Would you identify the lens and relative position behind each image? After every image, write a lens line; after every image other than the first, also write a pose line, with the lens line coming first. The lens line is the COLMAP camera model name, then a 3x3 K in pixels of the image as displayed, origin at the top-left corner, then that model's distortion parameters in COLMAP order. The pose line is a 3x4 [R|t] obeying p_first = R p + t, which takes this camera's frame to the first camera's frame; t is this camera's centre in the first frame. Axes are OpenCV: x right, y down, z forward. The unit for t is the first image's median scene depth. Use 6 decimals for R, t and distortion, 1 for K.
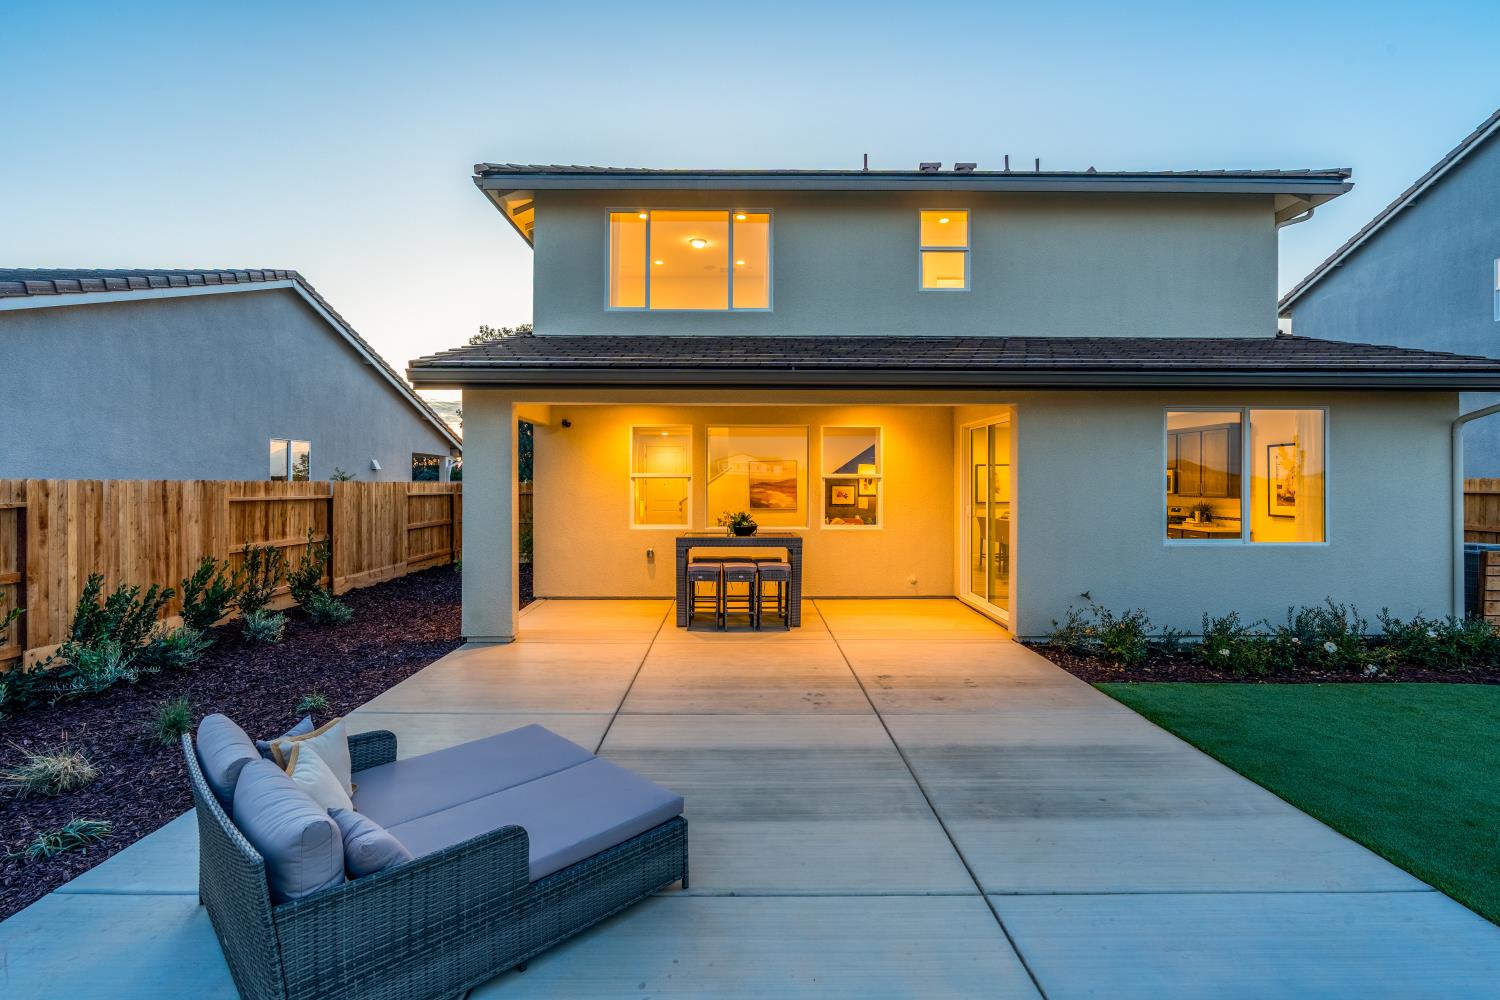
lens RADIAL K [[695.6, 0, 748.2], [0, 695.6, 485.9], [0, 0, 1]] dist [-0.003364, -0.000141]
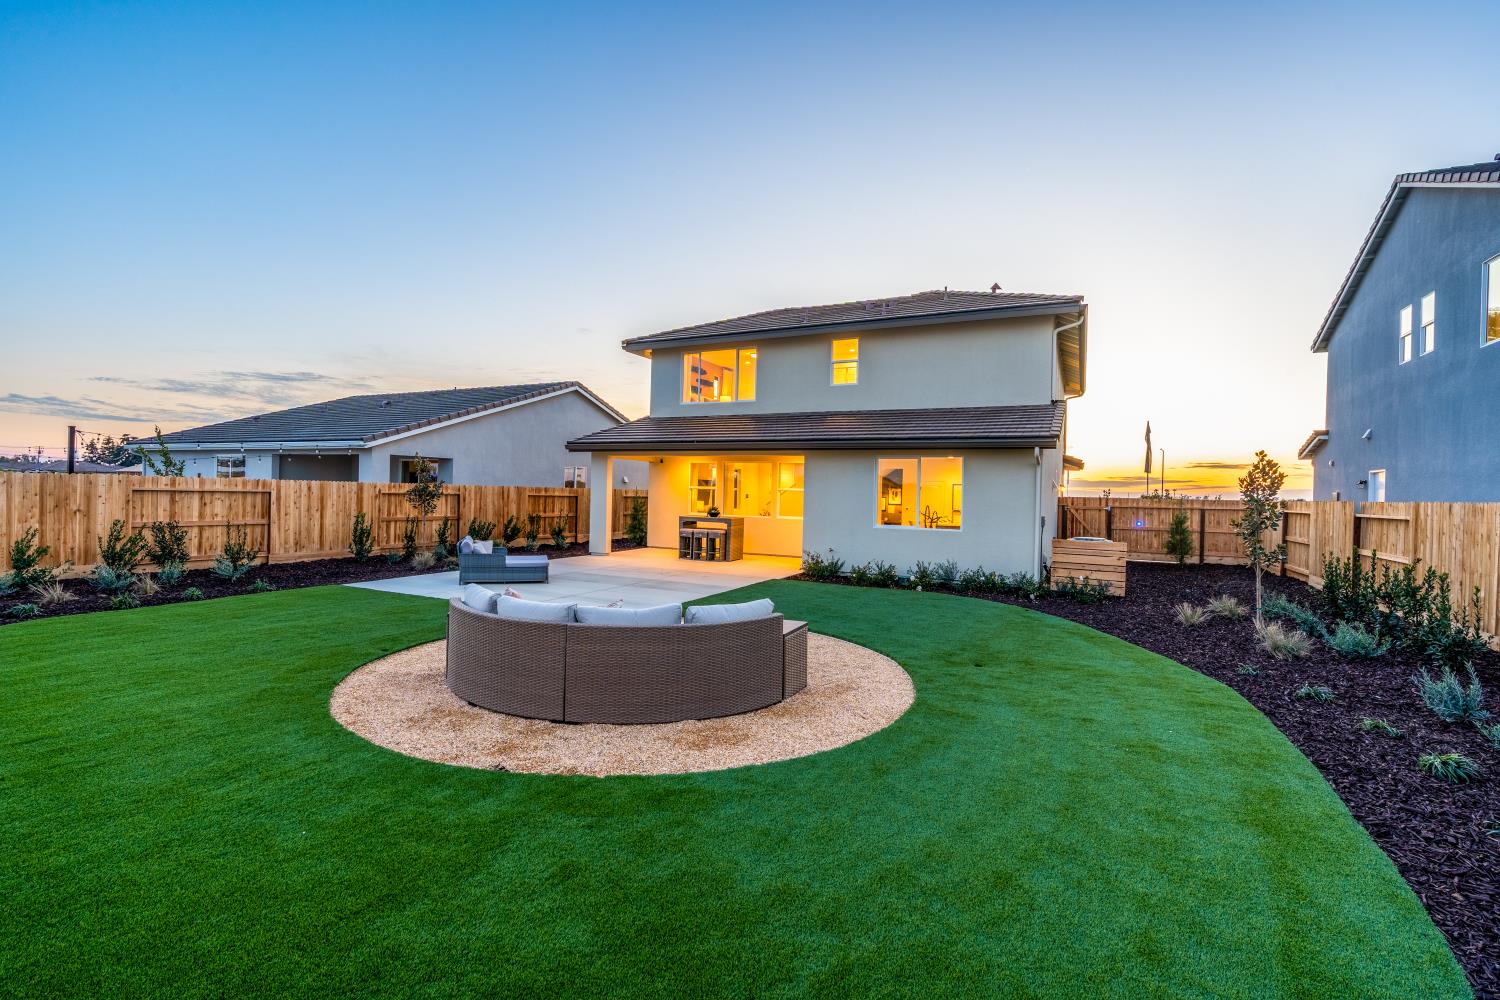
lens RADIAL K [[677.5, 0, 750.0], [0, 677.5, 500.0], [0, 0, 1]] dist [-0.000550, -0.000078]
pose [[0.891515, 0.024933, -0.452304, 0.907435], [-0.024212, 0.999680, 0.007382, 0.002291], [0.452343, 0.004370, 0.891833, -0.676552]]
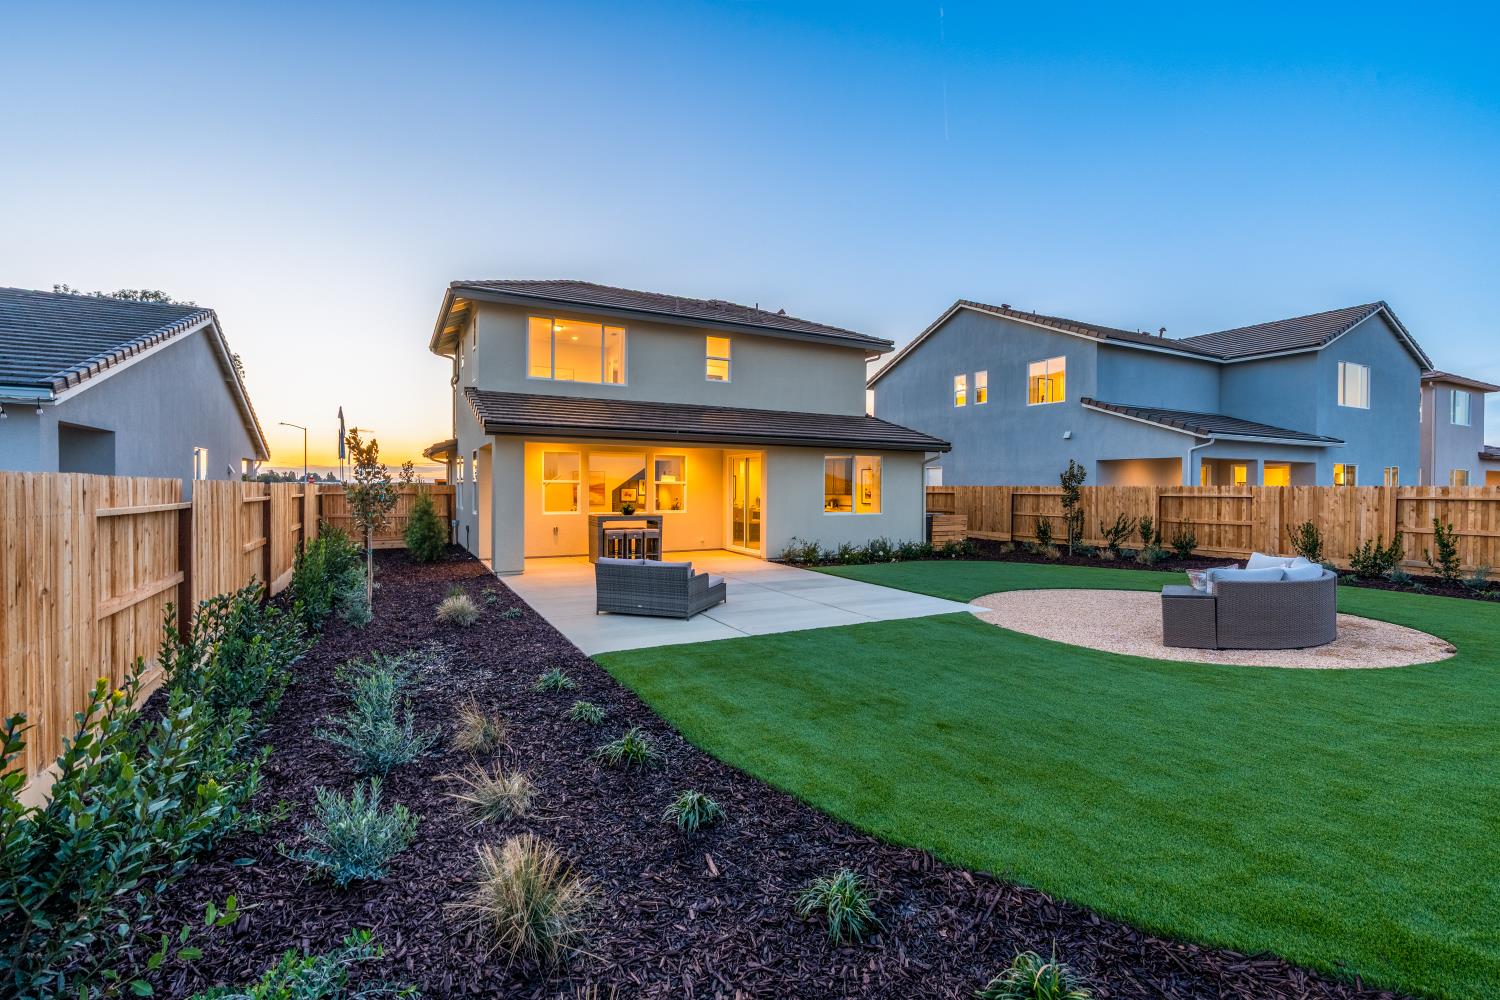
lens RADIAL K [[677.5, 0, 750.0], [0, 677.5, 500.0], [0, 0, 1]] dist [-0.000550, -0.000078]
pose [[0.887124, -0.004056, 0.461514, -0.497472], [-0.003566, 0.999871, 0.015642, 0.001634], [-0.461518, -0.015523, 0.886995, -0.664399]]
